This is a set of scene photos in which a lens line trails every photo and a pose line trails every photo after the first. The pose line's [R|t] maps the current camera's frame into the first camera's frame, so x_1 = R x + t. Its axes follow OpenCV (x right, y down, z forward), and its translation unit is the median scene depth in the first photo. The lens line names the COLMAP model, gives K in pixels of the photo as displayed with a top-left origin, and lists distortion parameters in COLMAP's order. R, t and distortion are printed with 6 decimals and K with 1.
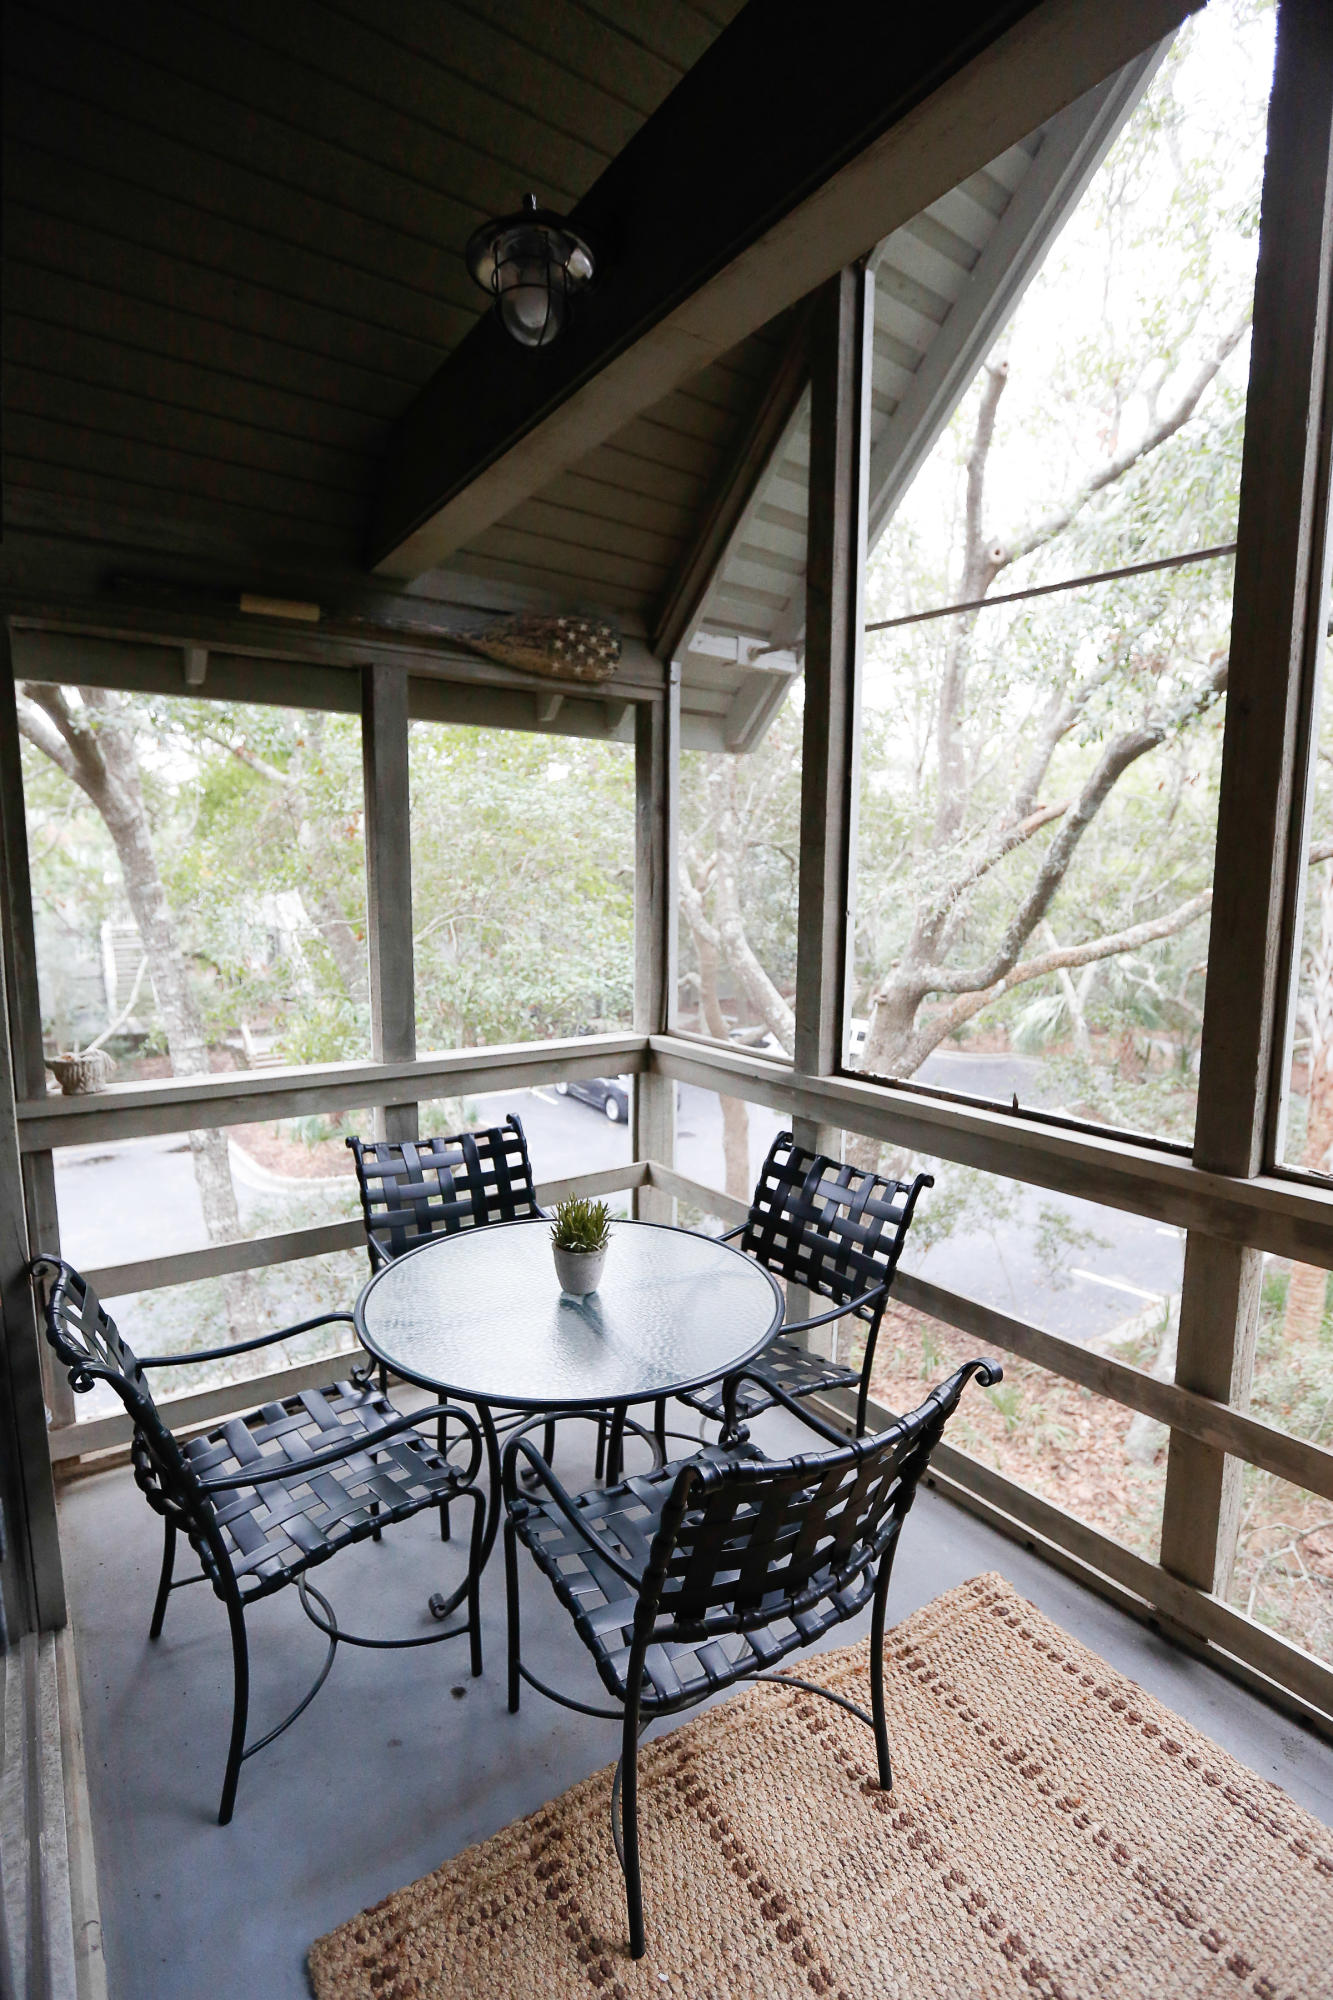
lens RADIAL K [[908.5, 0, 682.5], [0, 908.5, 1016.6], [0, 0, 1]] dist [-0.047974, 0.019846]
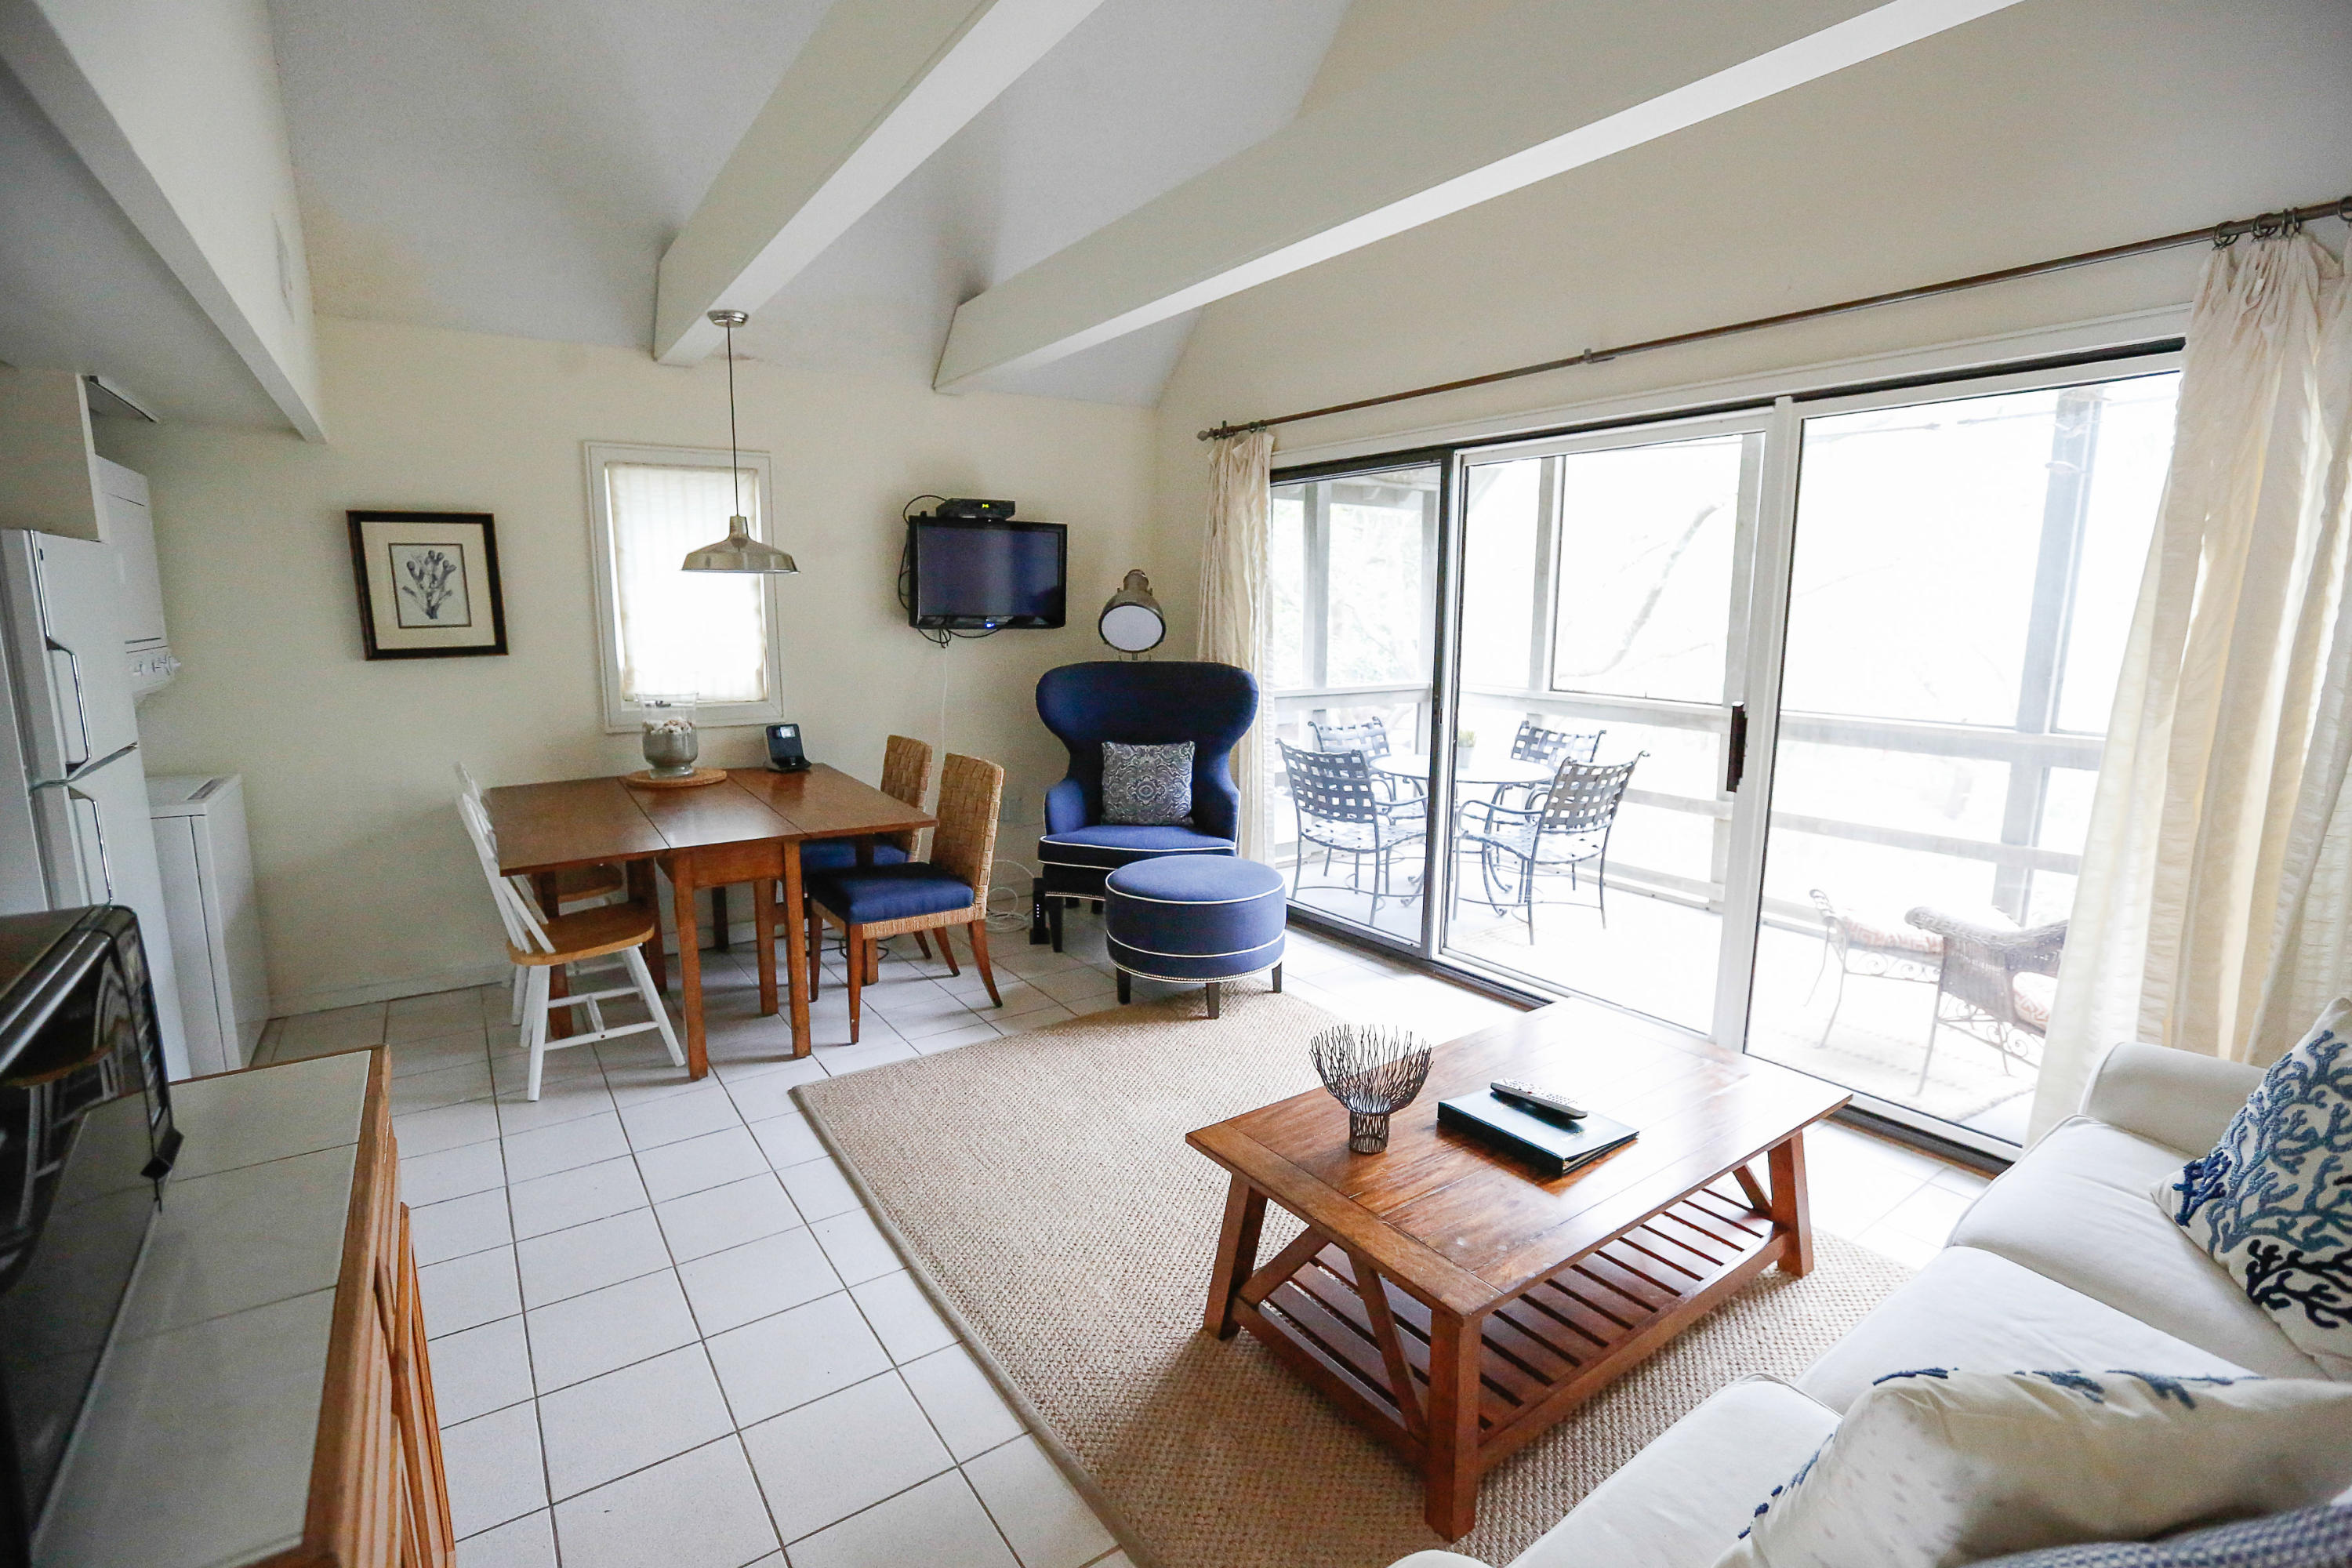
lens RADIAL K [[1068.4, 0, 1170.7], [0, 1068.4, 782.2], [0, 0, 1]] dist [-0.047974, 0.019846]
pose [[0.999896, -0.000893, -0.014399, -0.597342], [0.001201, 0.999770, 0.021397, 0.203658], [0.014377, -0.021412, 0.999667, -1.262767]]
